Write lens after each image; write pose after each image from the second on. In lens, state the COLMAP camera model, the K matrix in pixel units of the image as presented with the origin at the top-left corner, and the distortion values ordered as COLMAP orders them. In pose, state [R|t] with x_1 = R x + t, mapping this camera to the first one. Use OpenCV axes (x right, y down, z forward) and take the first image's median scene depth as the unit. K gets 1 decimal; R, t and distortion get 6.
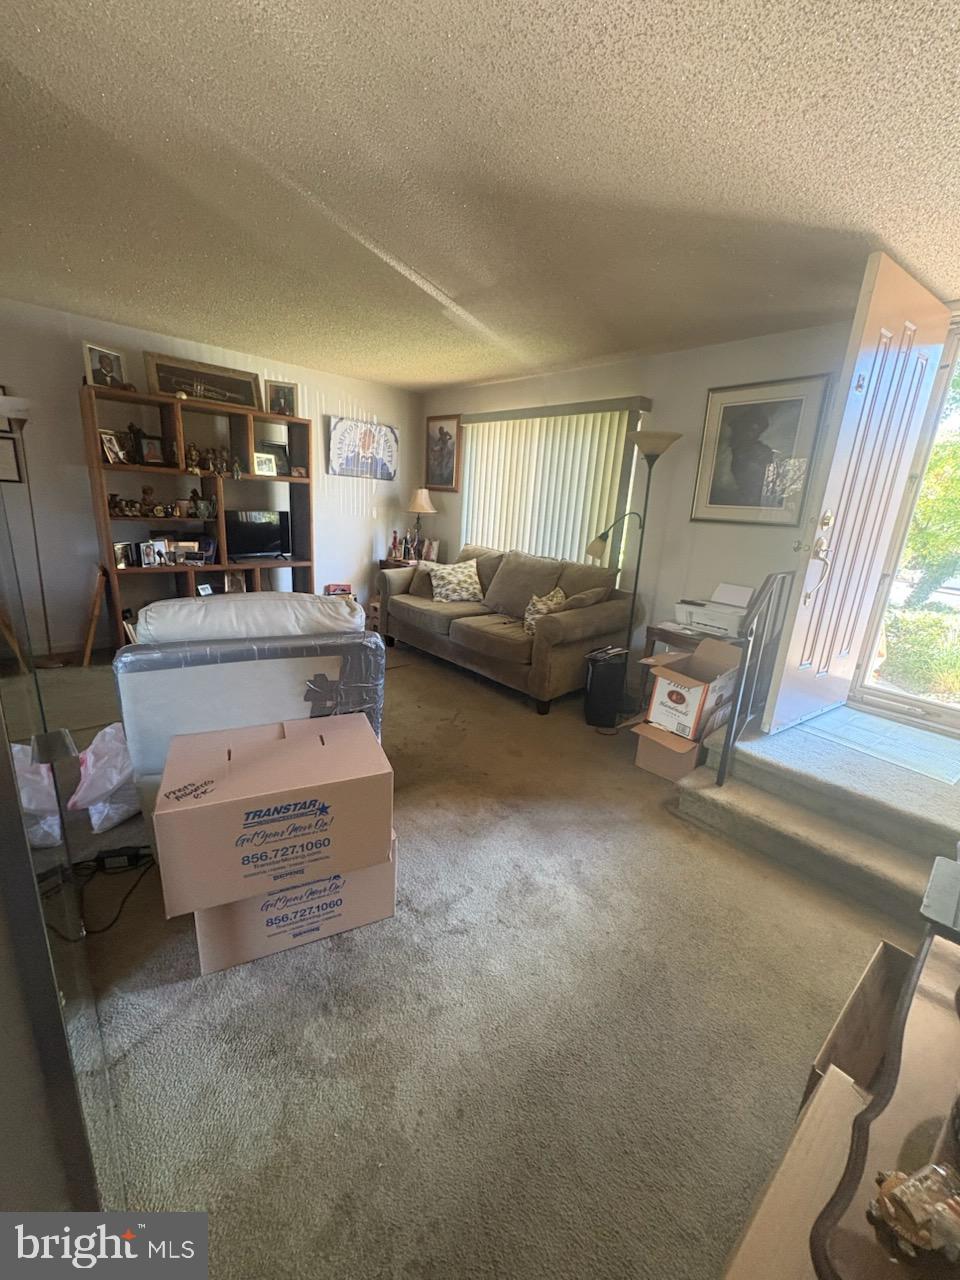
lens RADIAL K [[507.2, 0, 479.3], [0, 507.2, 639.0], [0, 0, 1]] dist [-0.001646, -0.000195]
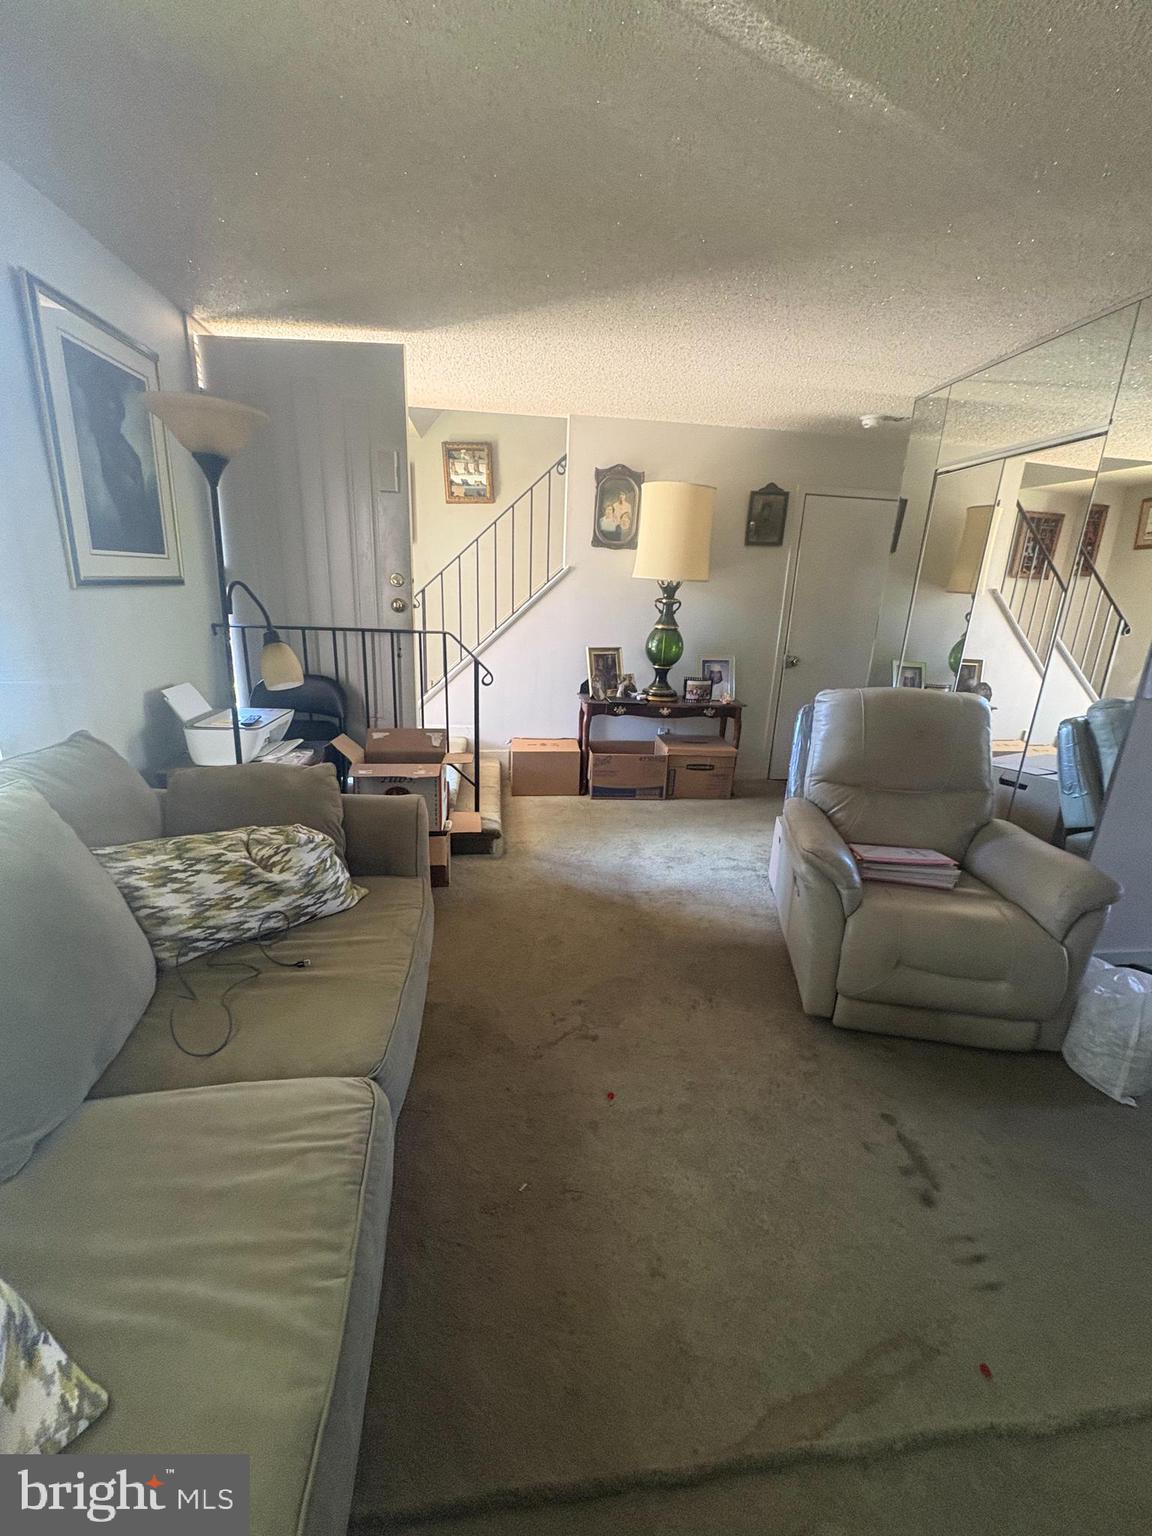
lens RADIAL K [[608.6, 0, 575.2], [0, 608.6, 766.8], [0, 0, 1]] dist [-0.001646, -0.000195]
pose [[-0.814507, -0.256534, 0.520354, -0.466324], [0.052393, 0.860734, 0.506351, -0.574659], [-0.577783, 0.439689, -0.687634, 2.042602]]
